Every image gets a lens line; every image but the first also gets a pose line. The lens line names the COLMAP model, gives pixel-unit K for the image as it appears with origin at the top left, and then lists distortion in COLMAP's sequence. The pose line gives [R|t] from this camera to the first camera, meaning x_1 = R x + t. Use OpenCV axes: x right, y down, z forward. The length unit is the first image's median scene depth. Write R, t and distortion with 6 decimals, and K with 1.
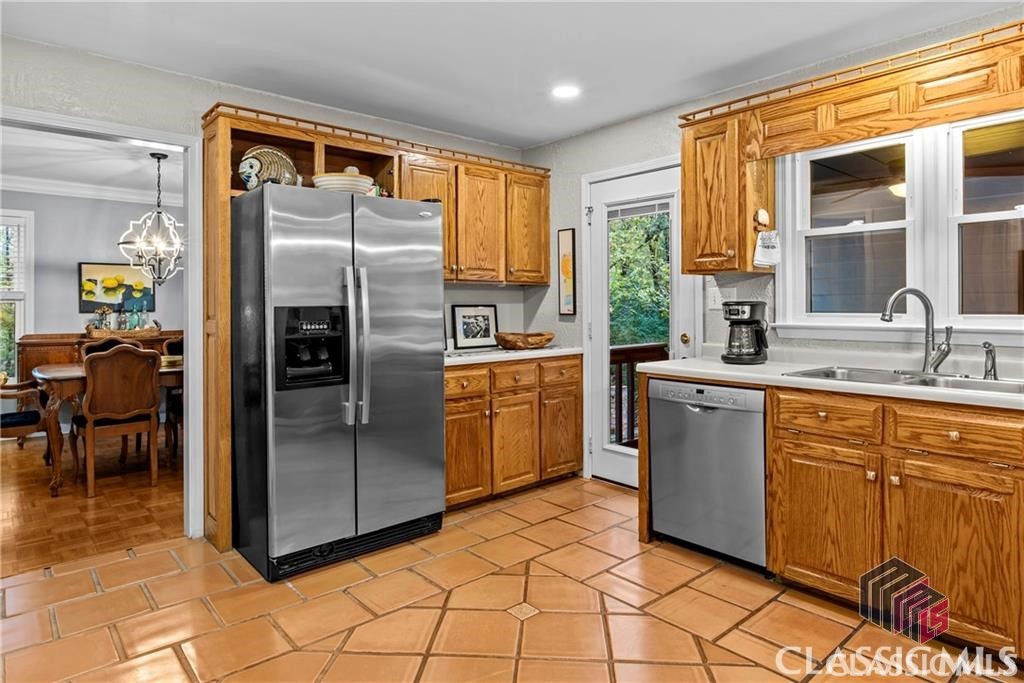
lens RADIAL K [[599.5, 0, 514.4], [0, 599.5, 305.1], [0, 0, 1]] dist [-0.000453, -0.003770]
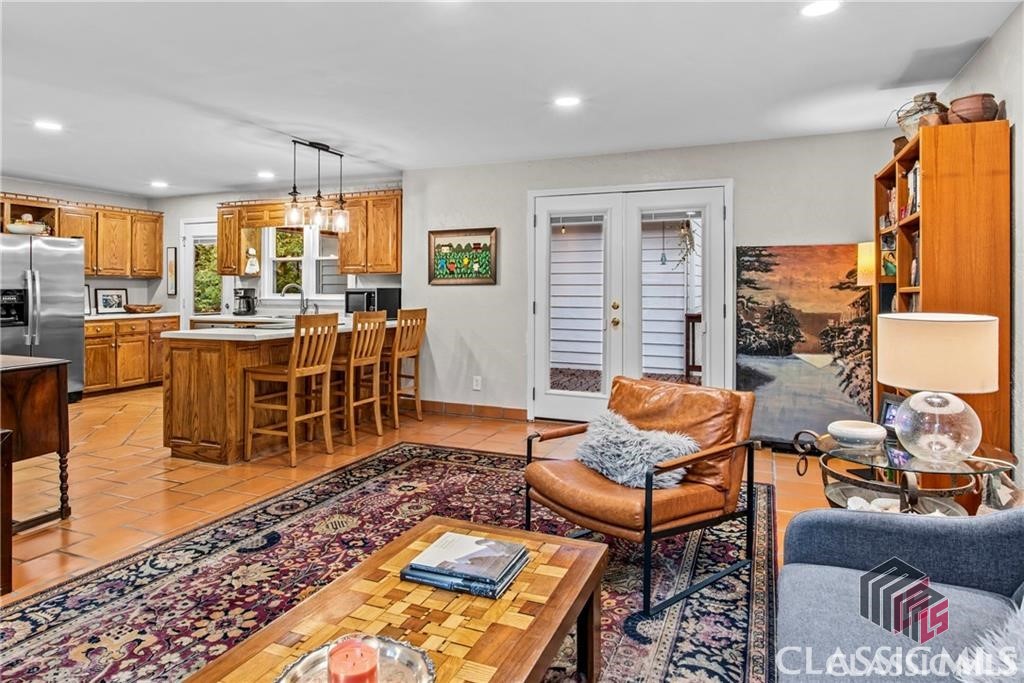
lens RADIAL K [[599.5, 0, 513.5], [0, 599.5, 285.3], [0, 0, 1]] dist [-0.000453, -0.003770]
pose [[0.897334, 0.009836, 0.441243, 0.285752], [-0.007293, 0.999946, -0.007459, -0.007844], [-0.441293, 0.003475, 0.897356, -1.436090]]
